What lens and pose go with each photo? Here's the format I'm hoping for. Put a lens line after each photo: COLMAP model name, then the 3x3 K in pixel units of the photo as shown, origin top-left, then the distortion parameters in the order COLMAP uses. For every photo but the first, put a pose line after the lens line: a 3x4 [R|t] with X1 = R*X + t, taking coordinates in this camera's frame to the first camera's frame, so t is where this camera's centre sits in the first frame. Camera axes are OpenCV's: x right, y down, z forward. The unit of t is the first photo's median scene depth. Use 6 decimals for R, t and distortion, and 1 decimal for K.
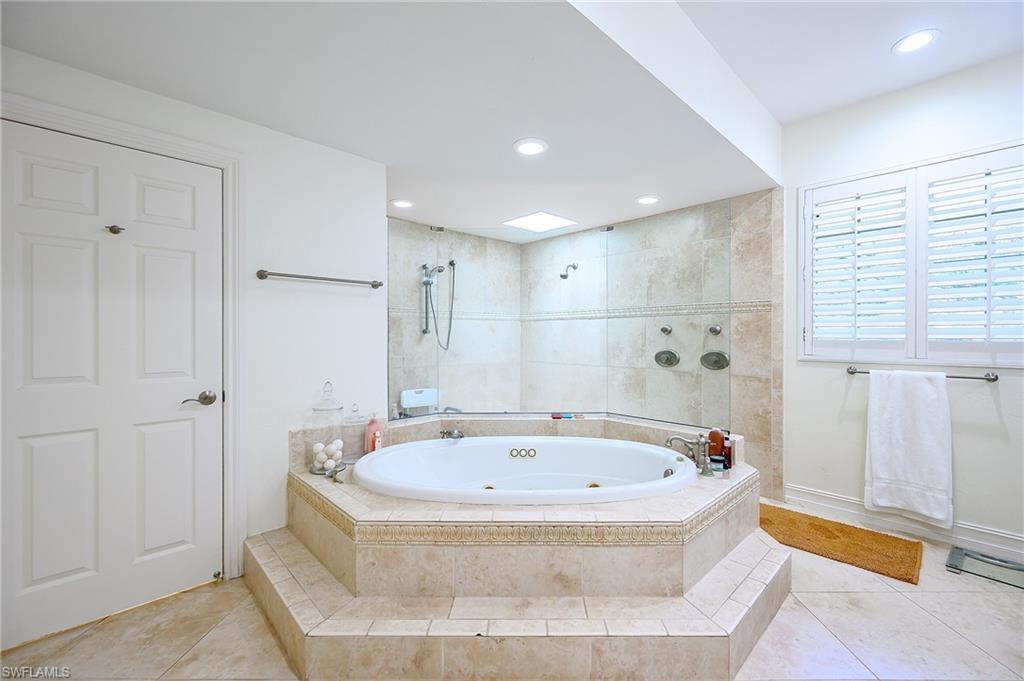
lens RADIAL K [[417.4, 0, 518.0], [0, 417.4, 337.0], [0, 0, 1]] dist [0.002021, -0.000087]
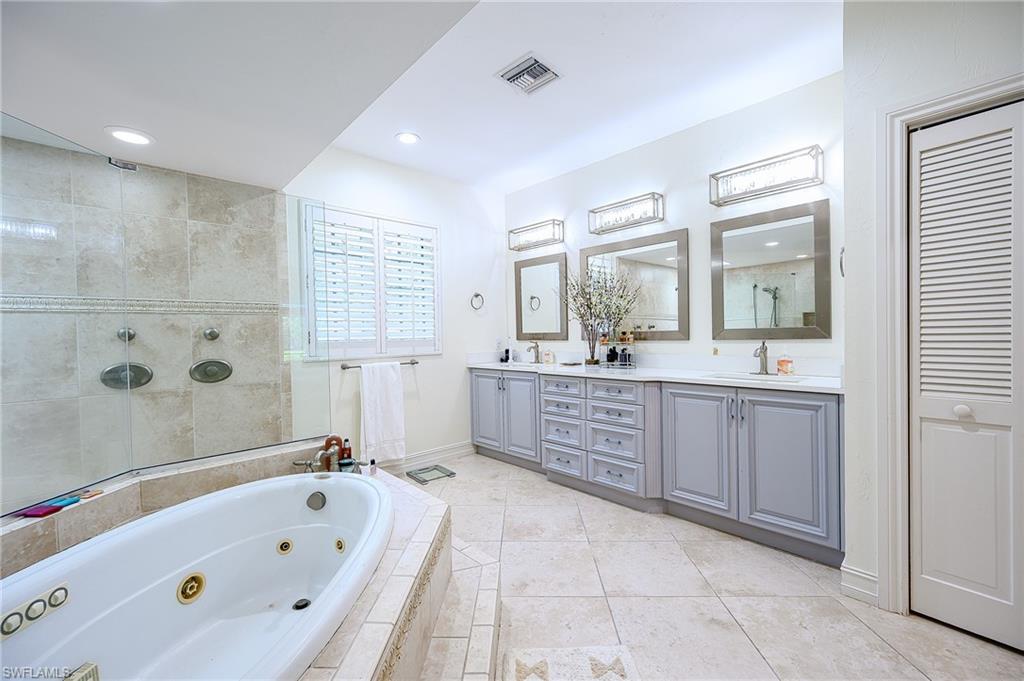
lens RADIAL K [[417.4, 0, 517.6], [0, 417.4, 340.8], [0, 0, 1]] dist [0.002021, -0.000087]
pose [[0.016401, -0.017969, 0.999704, -0.363990], [0.025152, 0.999530, 0.017554, -0.003399], [-0.999549, 0.024856, 0.016845, 0.410801]]
